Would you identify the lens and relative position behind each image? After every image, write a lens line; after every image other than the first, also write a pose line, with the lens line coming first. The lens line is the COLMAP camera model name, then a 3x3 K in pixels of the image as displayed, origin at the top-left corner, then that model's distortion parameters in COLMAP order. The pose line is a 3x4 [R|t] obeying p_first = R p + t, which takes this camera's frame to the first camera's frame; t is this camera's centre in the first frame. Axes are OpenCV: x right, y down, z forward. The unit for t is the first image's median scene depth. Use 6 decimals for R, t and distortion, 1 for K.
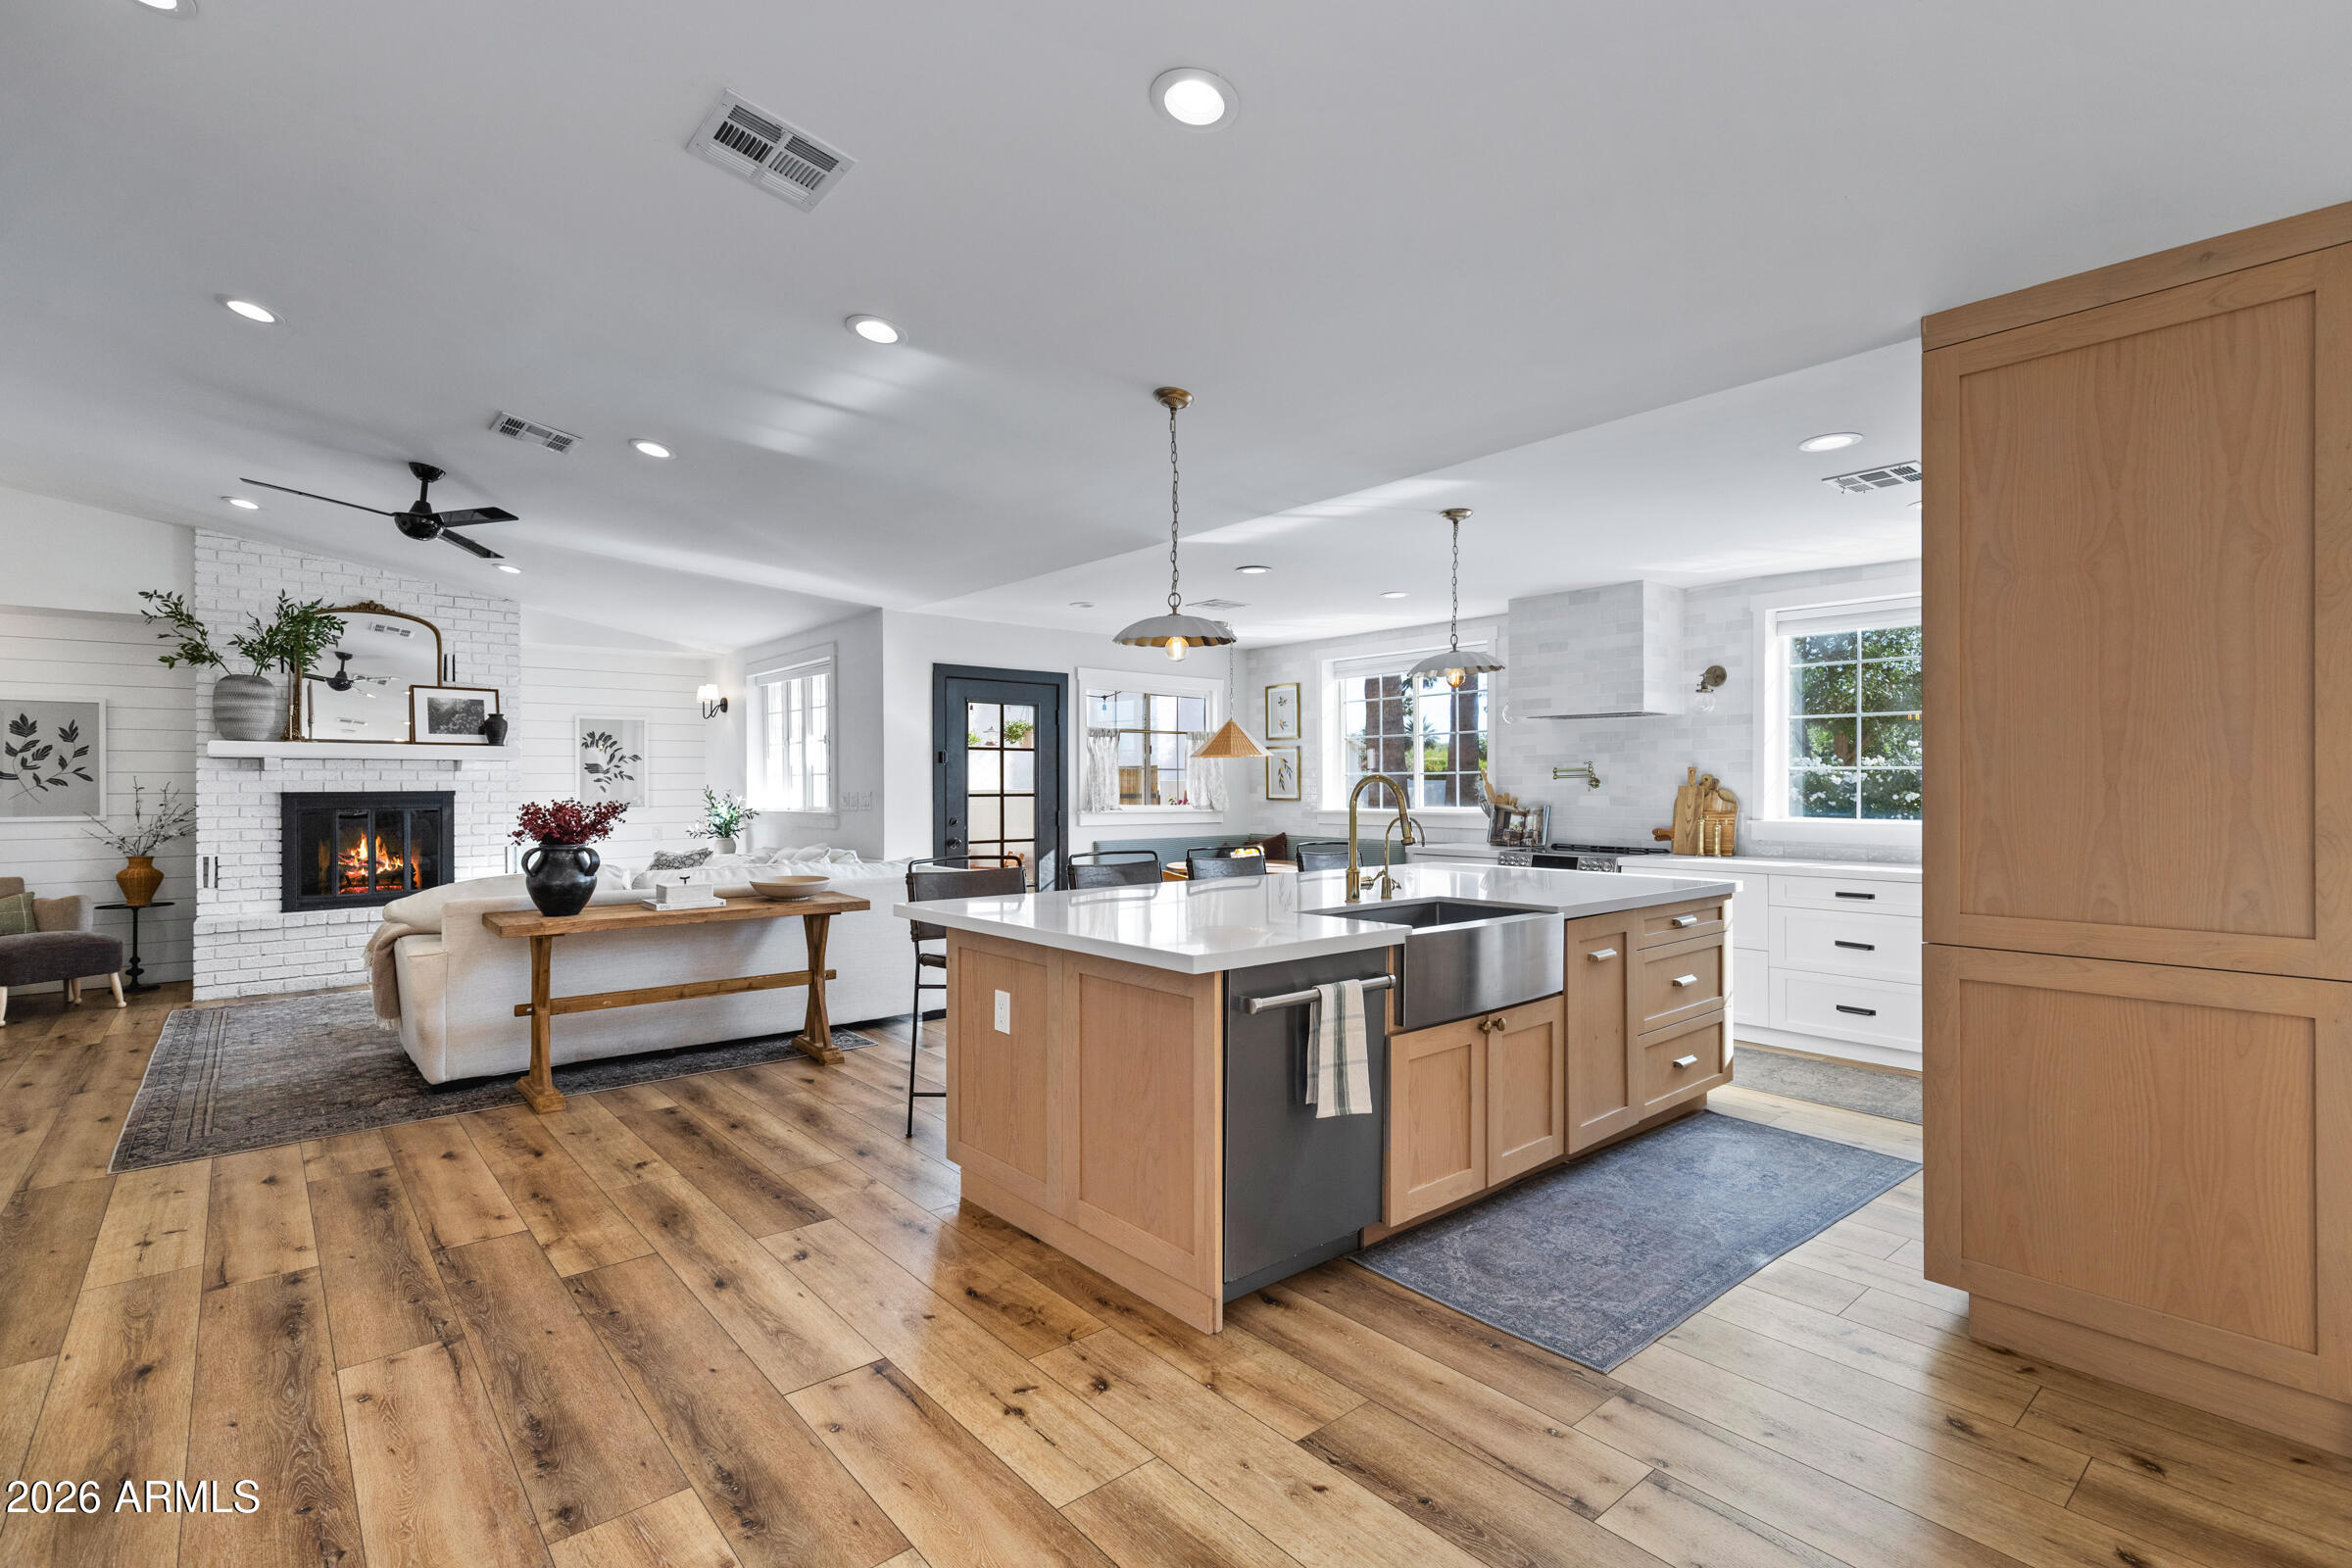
lens RADIAL K [[1080.9, 0, 1182.3], [0, 1080.9, 788.4], [0, 0, 1]] dist [0.007055, 0.000143]
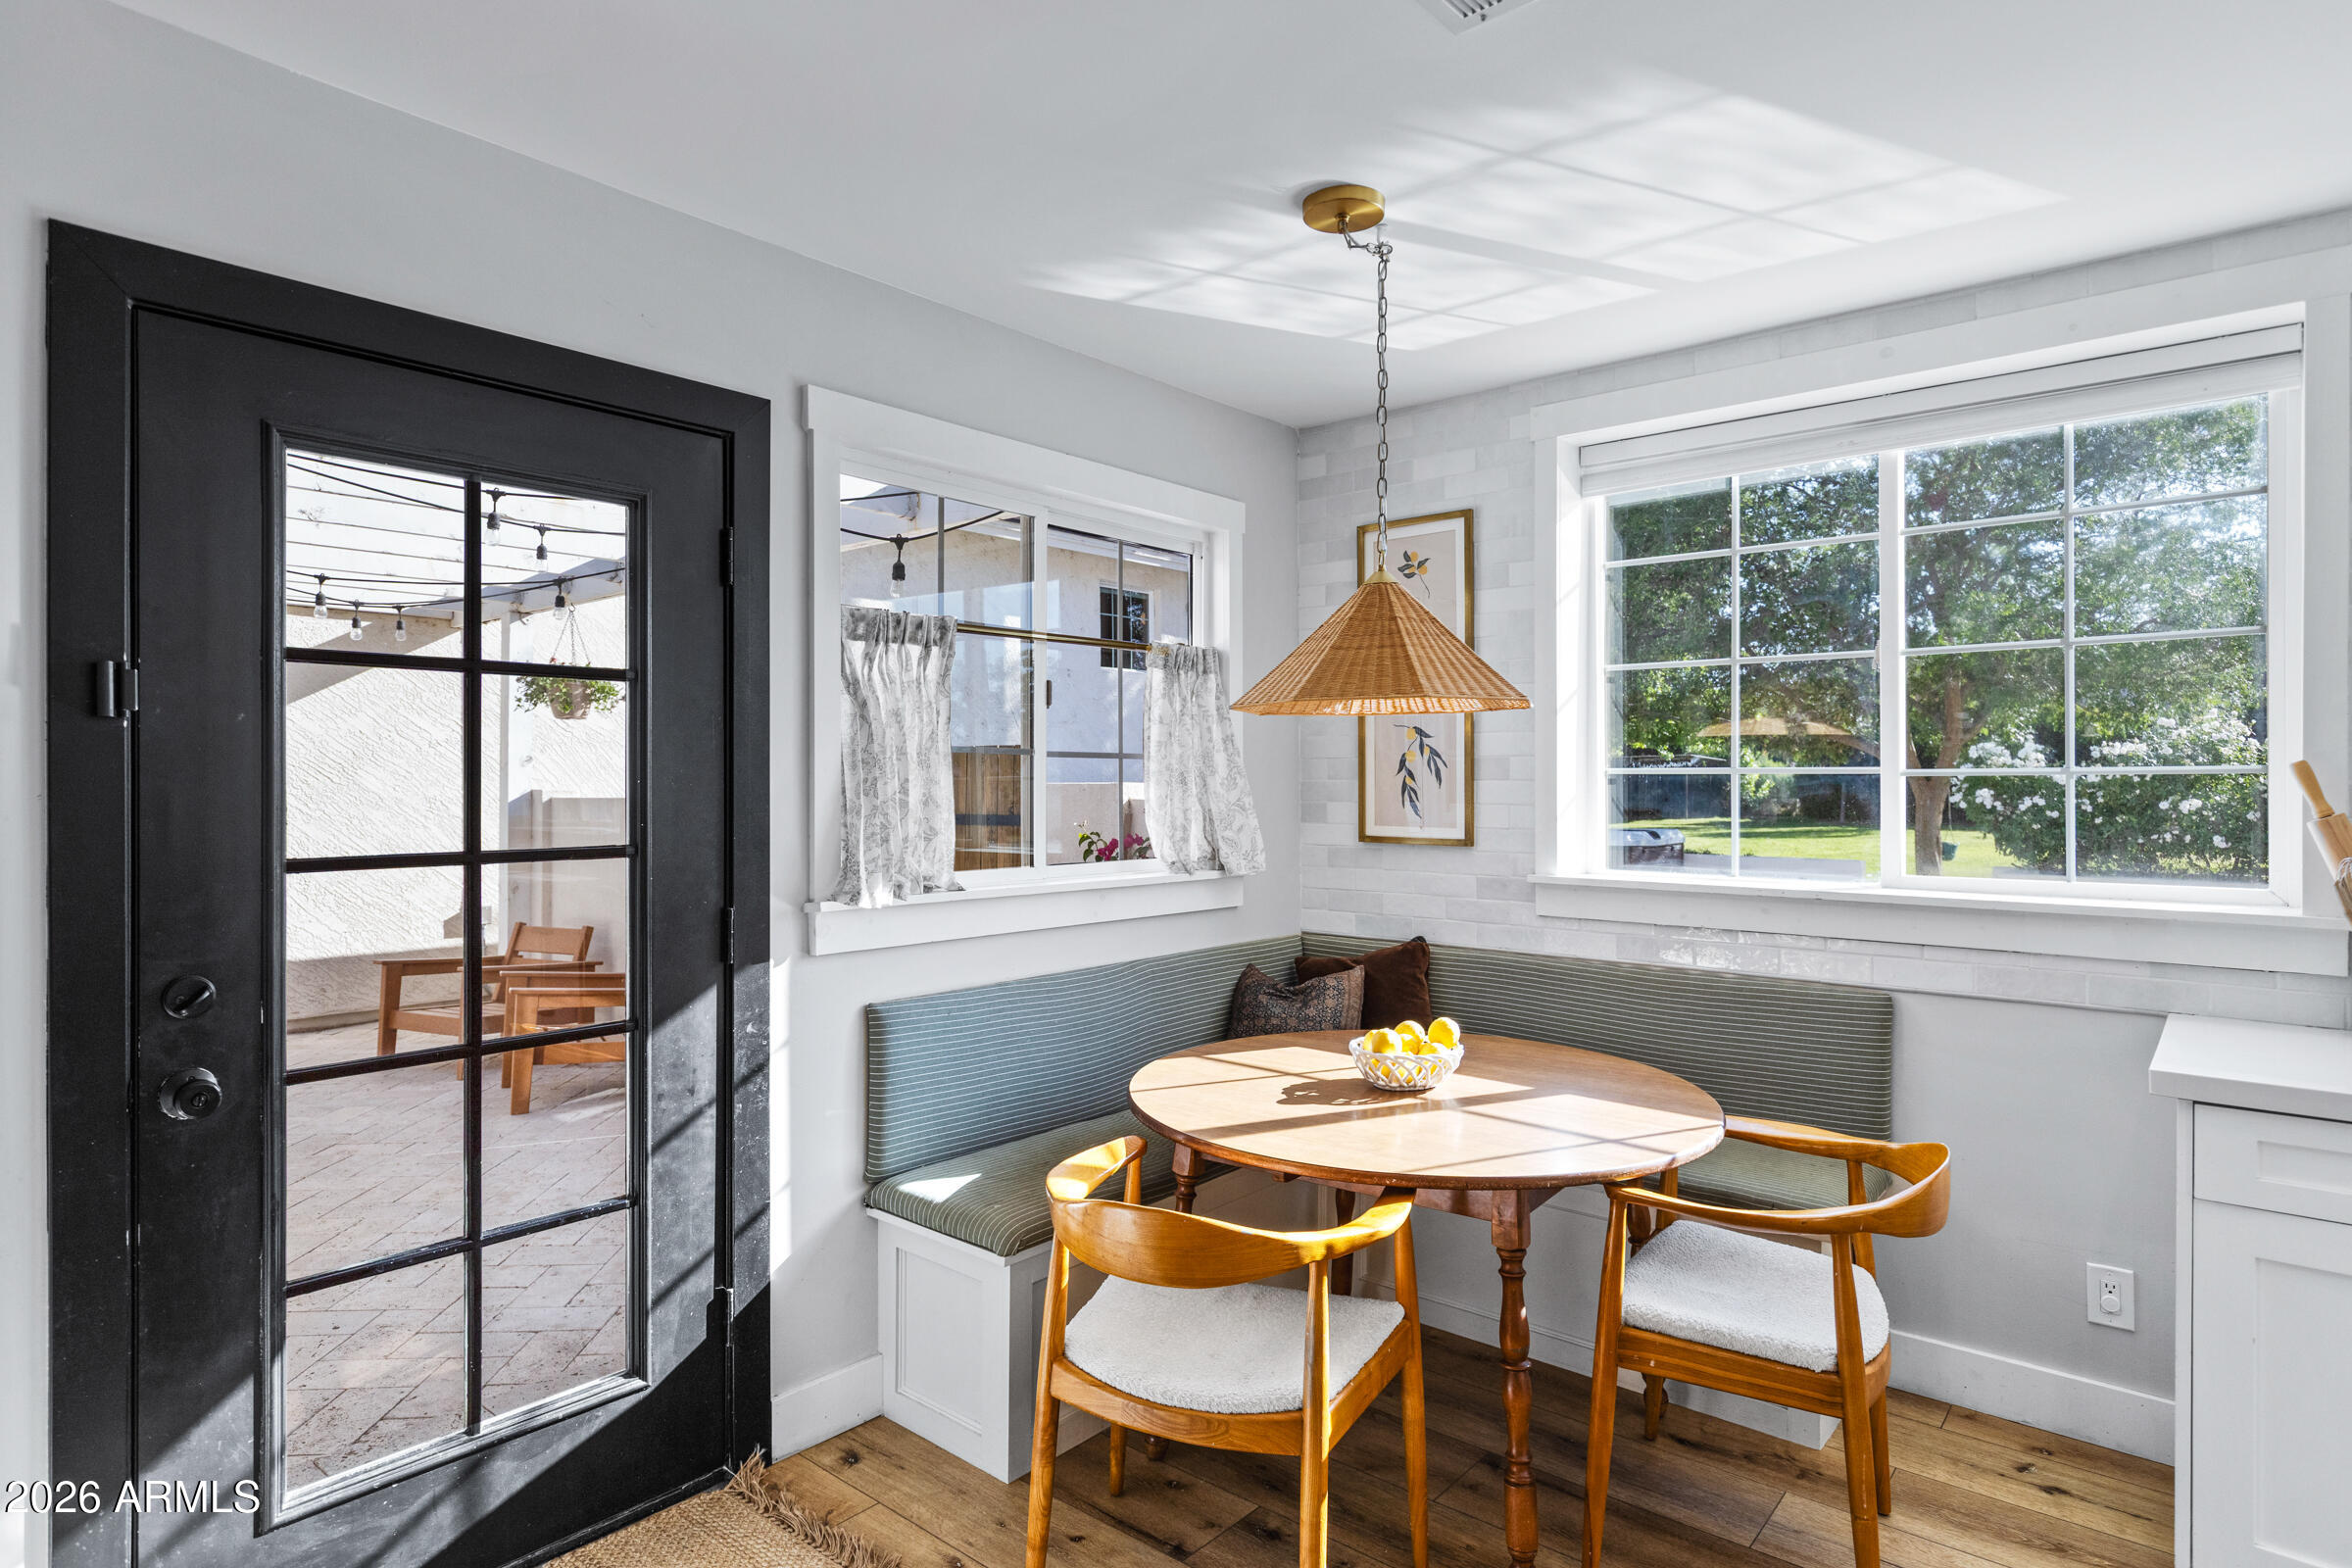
lens RADIAL K [[1273.0, 0, 1182.3], [0, 1273.0, 785.3], [0, 0, 1]] dist [0.003807, 0.000685]
pose [[0.987254, 0.001829, 0.159144, -0.060943], [-0.002611, 0.999986, 0.004705, -0.012350], [-0.159133, -0.005060, 0.987244, 0.751769]]
